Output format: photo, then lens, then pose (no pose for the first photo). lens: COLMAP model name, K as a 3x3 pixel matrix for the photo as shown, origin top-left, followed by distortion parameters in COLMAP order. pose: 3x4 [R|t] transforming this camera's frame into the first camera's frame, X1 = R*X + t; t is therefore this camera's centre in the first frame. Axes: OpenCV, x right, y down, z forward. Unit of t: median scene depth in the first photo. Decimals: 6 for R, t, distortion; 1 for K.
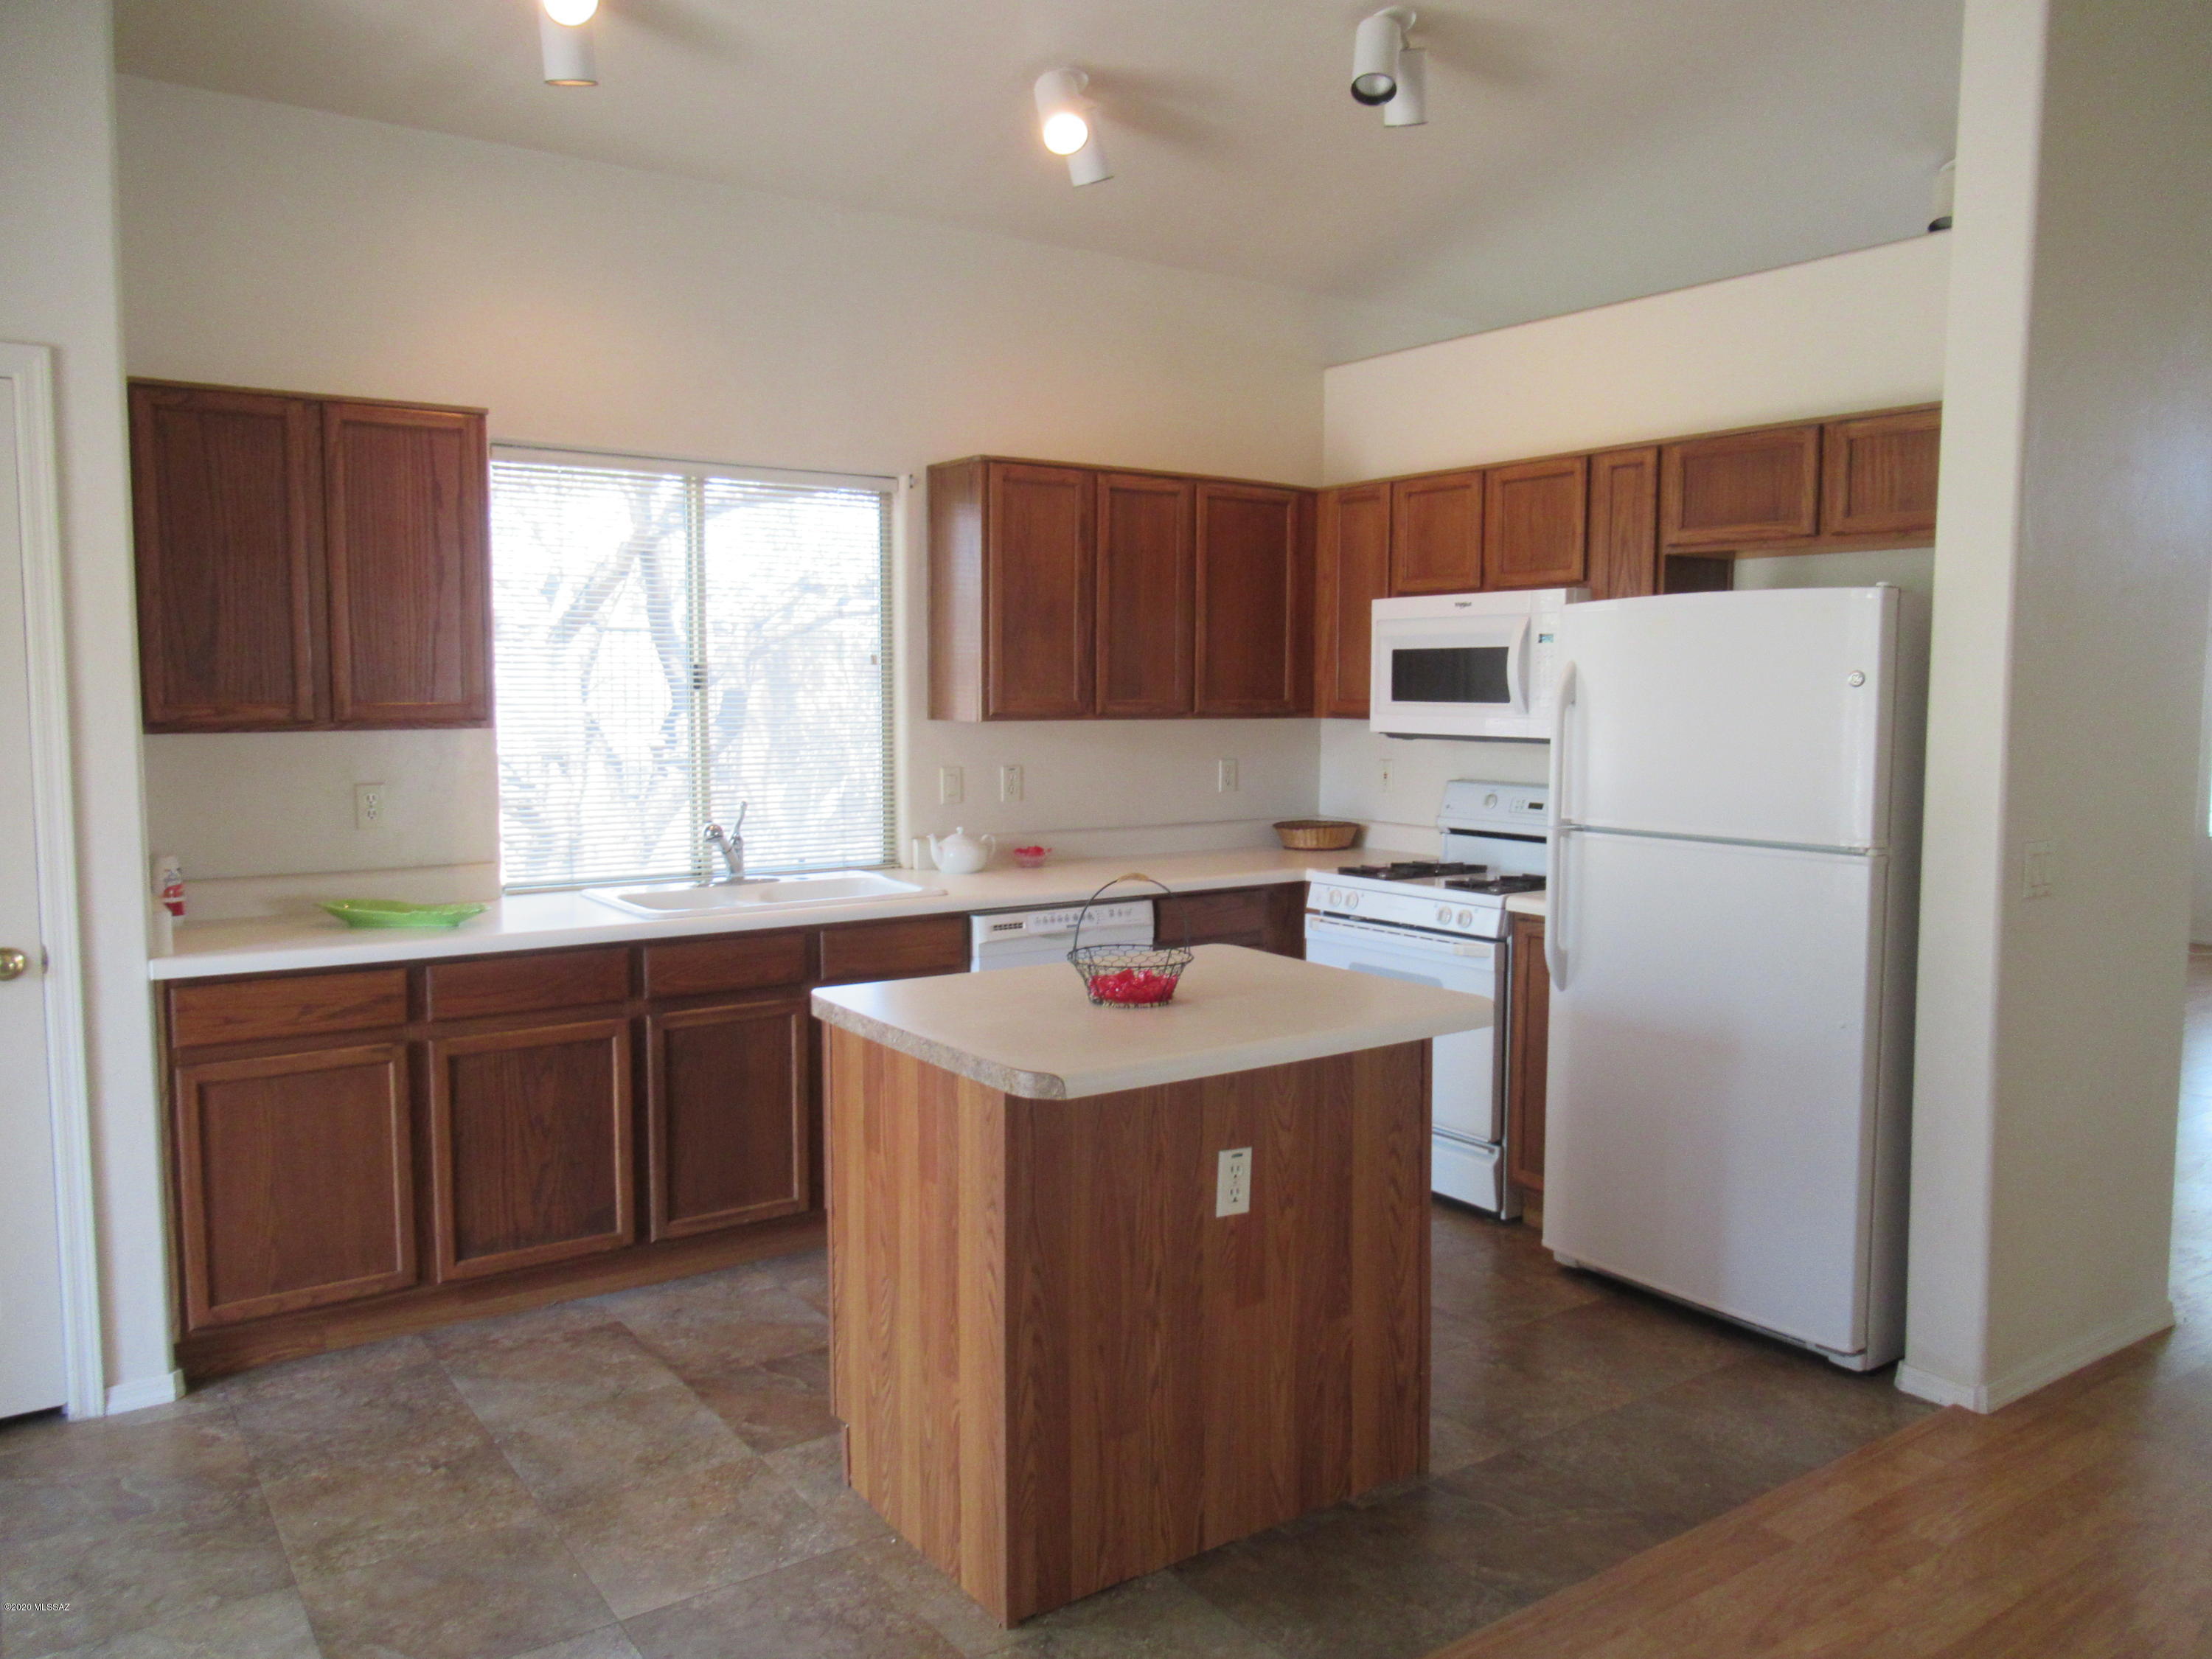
lens RADIAL K [[1648.9, 0, 1098.4], [0, 1648.9, 842.3], [0, 0, 1]] dist [-0.009754, 0.007561]
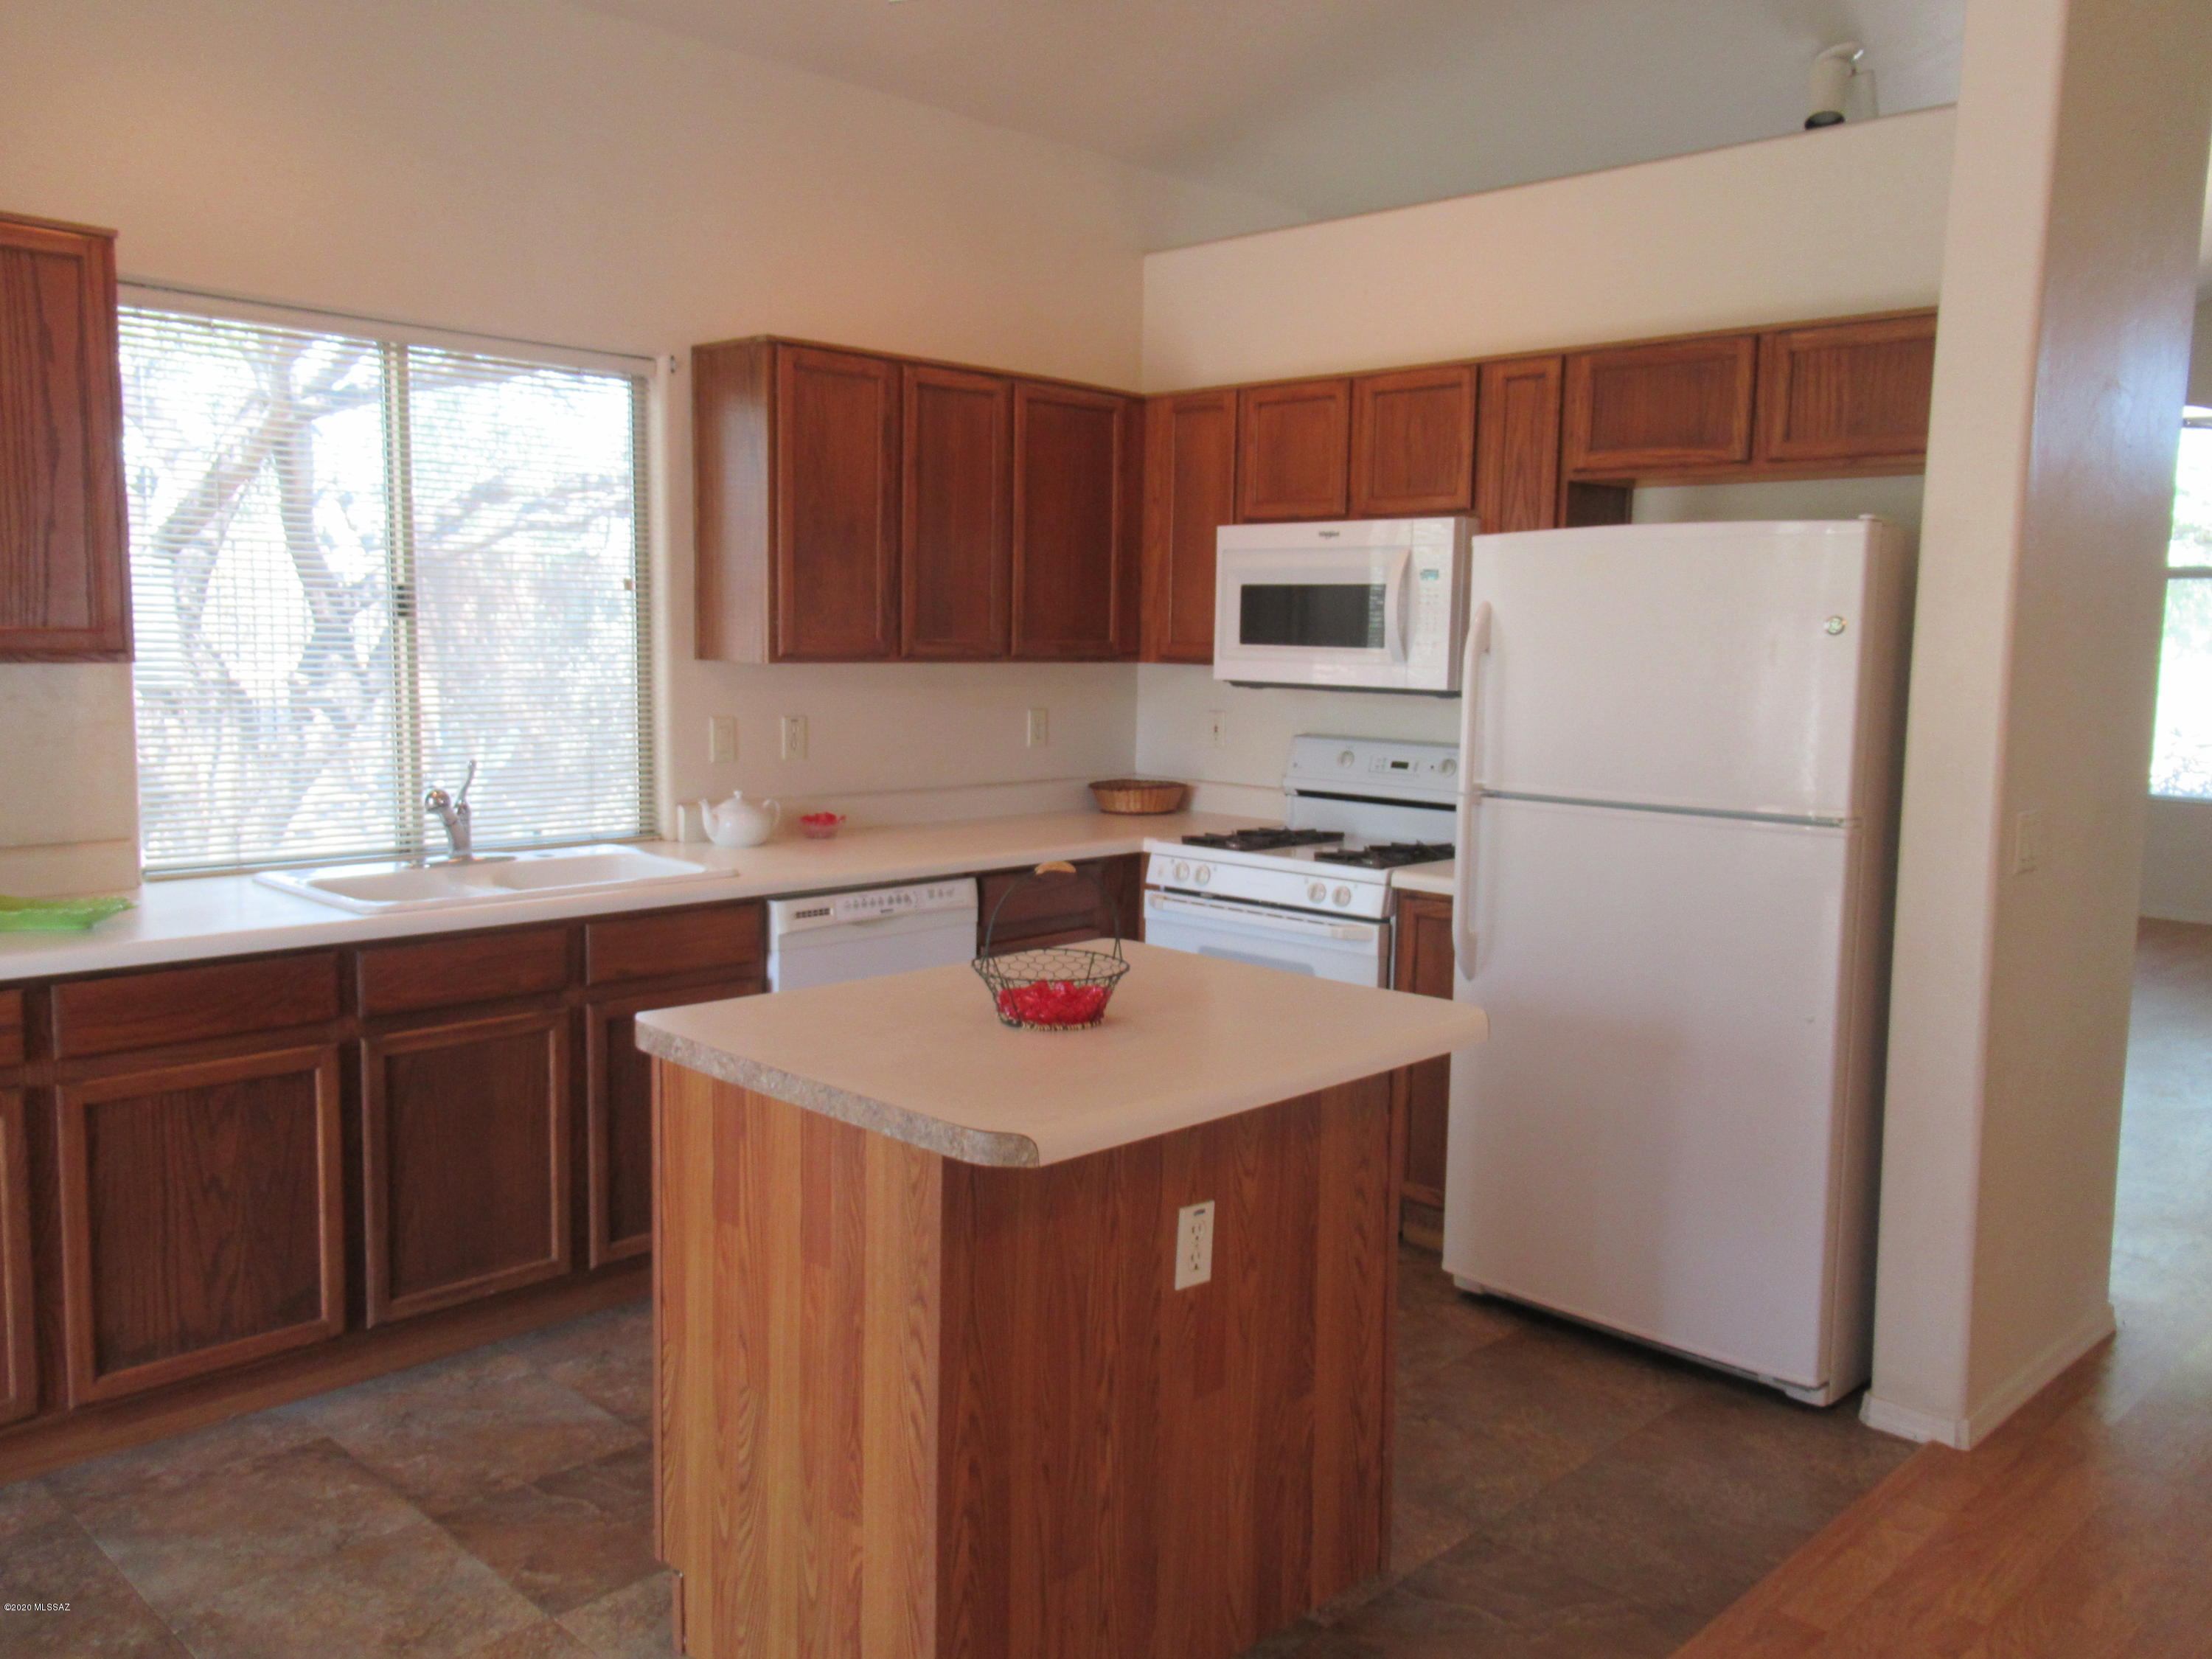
lens RADIAL K [[1775.0, 0, 1100.6], [0, 1775.0, 843.5], [0, 0, 1]] dist [0.035587, -0.002904]
pose [[0.983202, -0.007092, 0.182385, -0.086032], [0.001763, 0.999567, 0.029361, -0.010696], [-0.182514, -0.028546, 0.982789, 0.116104]]
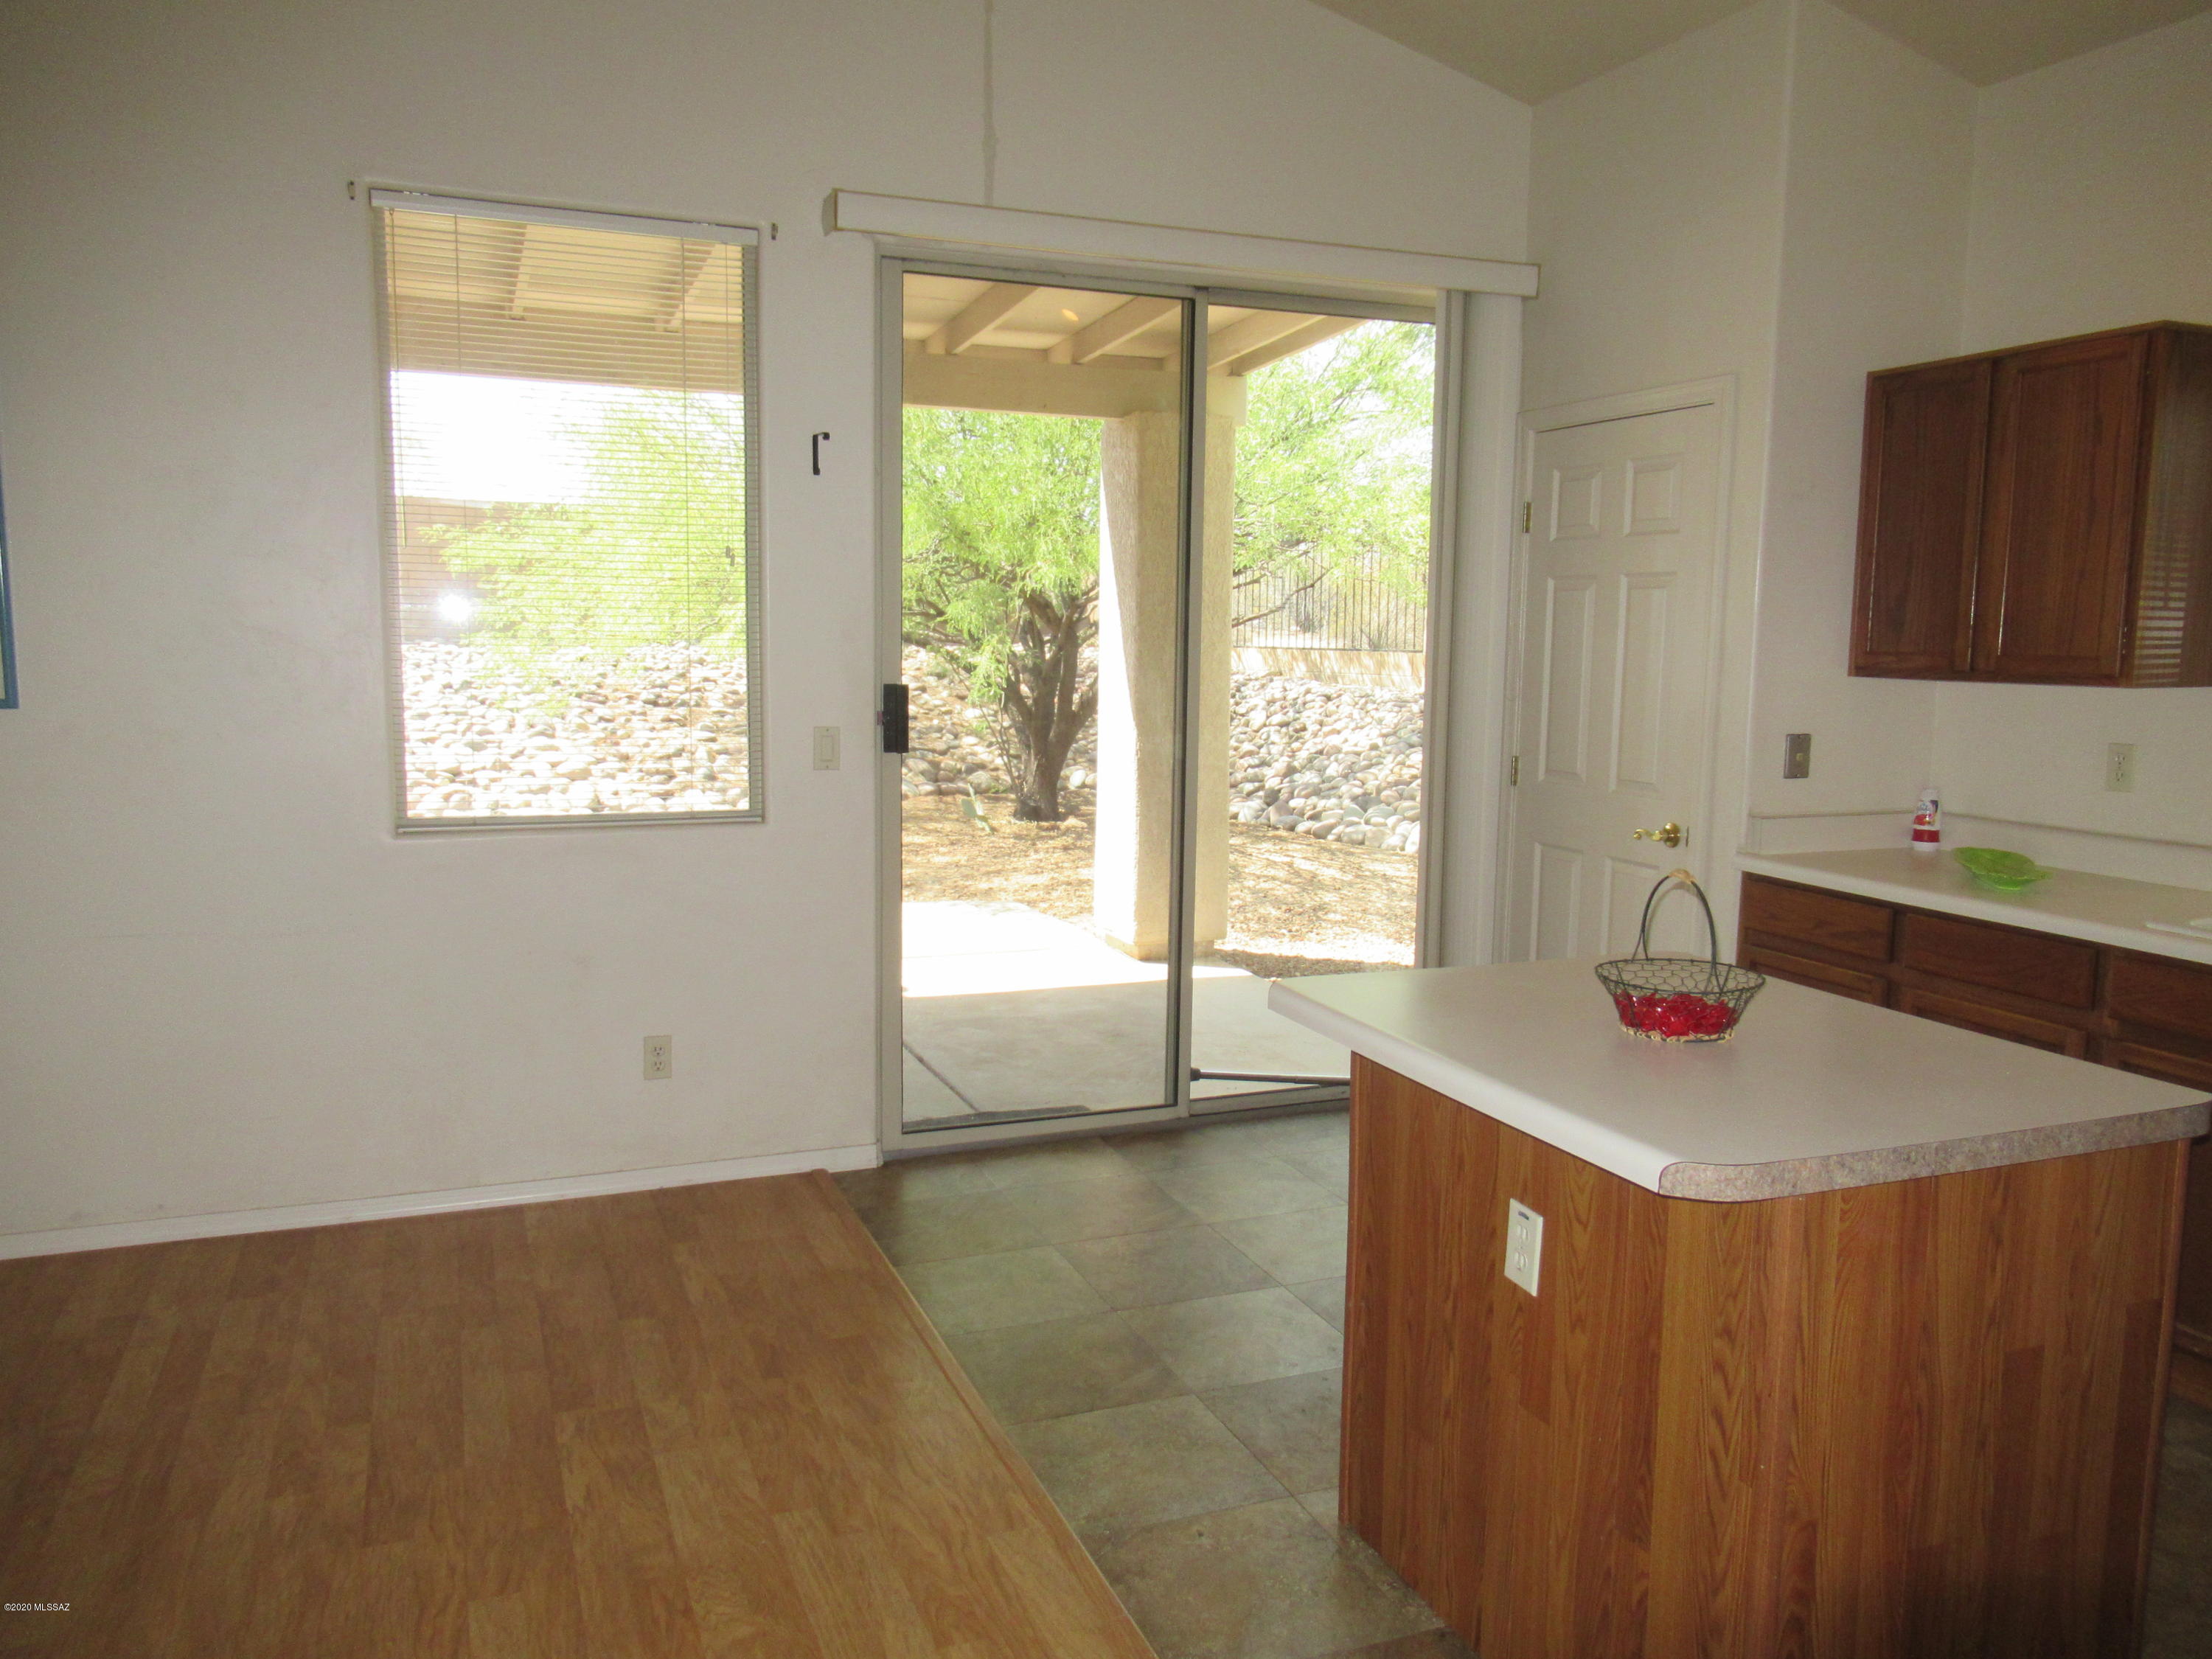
lens RADIAL K [[1648.9, 0, 1115.0], [0, 1648.9, 839.1], [0, 0, 1]] dist [-0.009754, 0.007561]
pose [[-0.219839, 0.120099, -0.968115, 0.632575], [-0.105495, 0.983646, 0.145981, -0.061349], [0.969815, 0.134224, -0.203574, 0.679099]]
